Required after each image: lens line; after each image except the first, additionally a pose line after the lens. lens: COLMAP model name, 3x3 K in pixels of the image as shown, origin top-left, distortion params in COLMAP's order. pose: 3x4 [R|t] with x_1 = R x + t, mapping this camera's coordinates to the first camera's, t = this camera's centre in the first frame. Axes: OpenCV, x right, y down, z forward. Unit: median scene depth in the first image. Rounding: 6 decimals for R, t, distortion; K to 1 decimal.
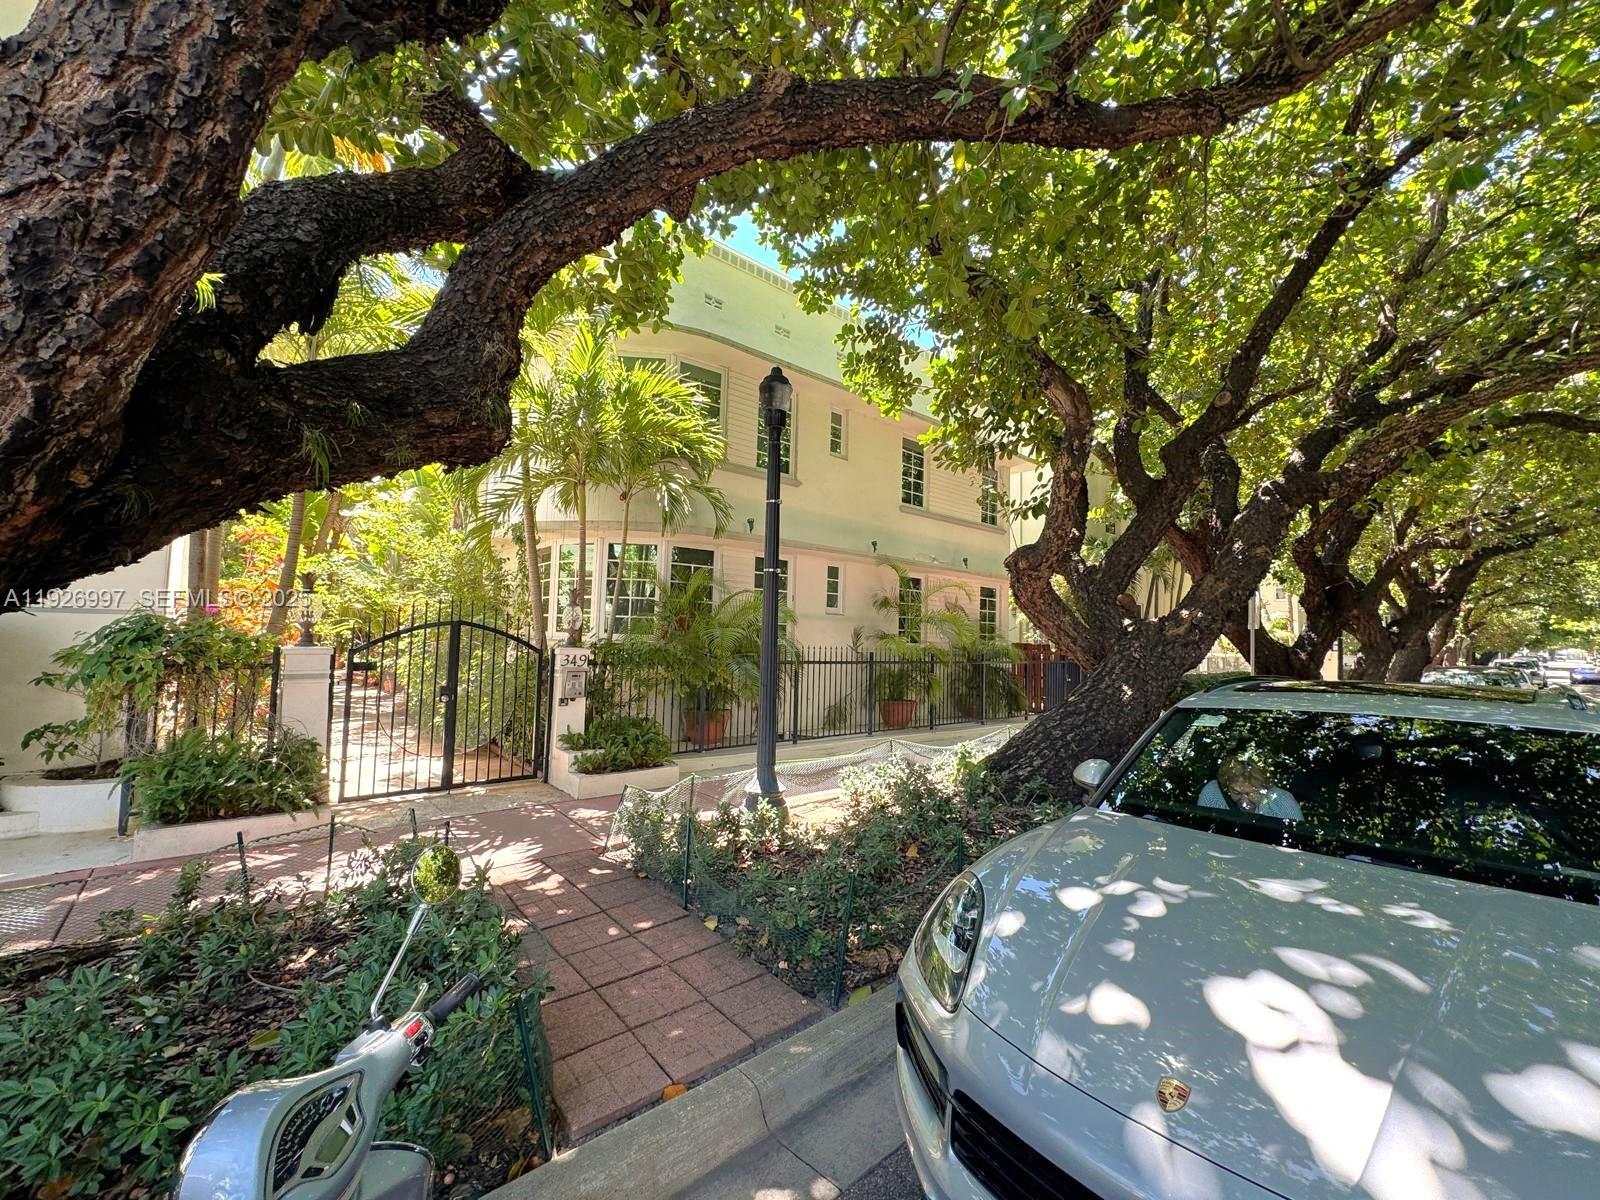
lens RADIAL K [[642.4, 0, 800.0], [0, 642.4, 600.0], [0, 0, 1]] dist [0.000117, 0.000000]
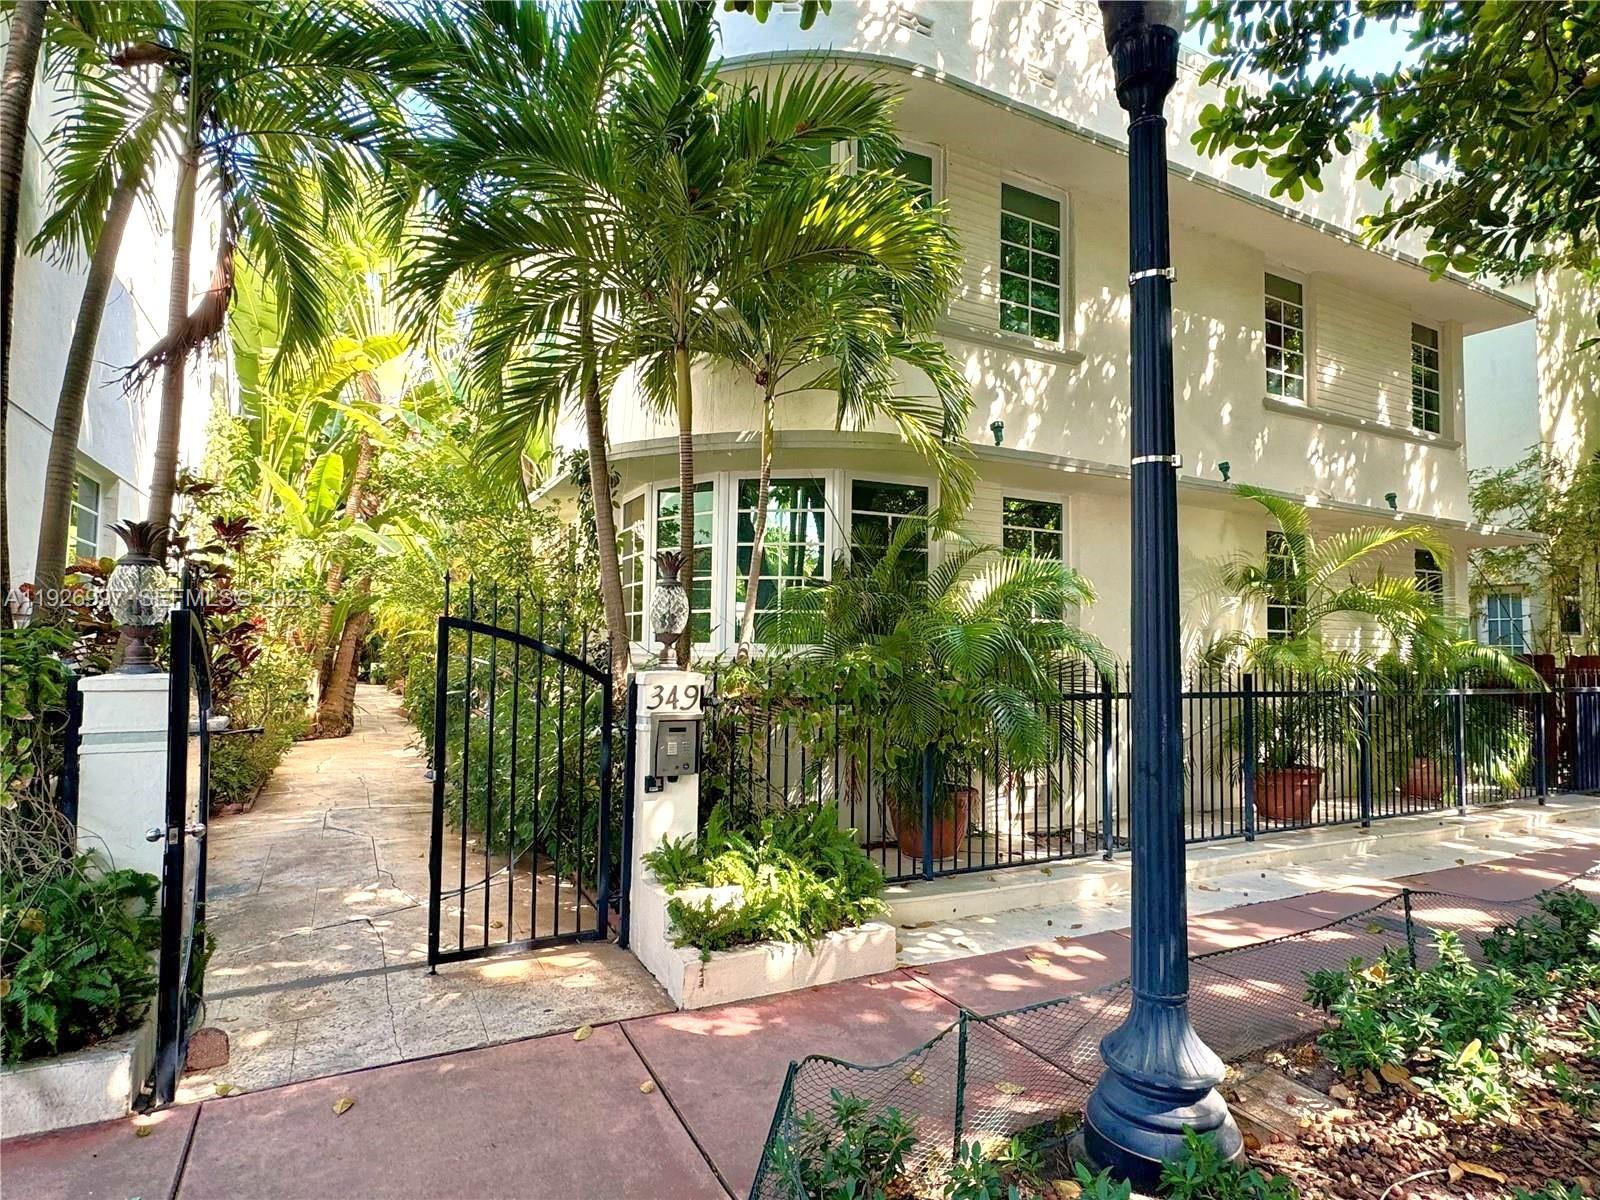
lens RADIAL K [[866.2, 0, 800.0], [0, 866.2, 600.0], [0, 0, 1]] dist [-0.000970, -0.000151]
pose [[0.973815, -0.024921, -0.225974, -0.099444], [0.024783, 0.999687, -0.003449, 0.022584], [0.225989, -0.002241, 0.974127, 0.351189]]
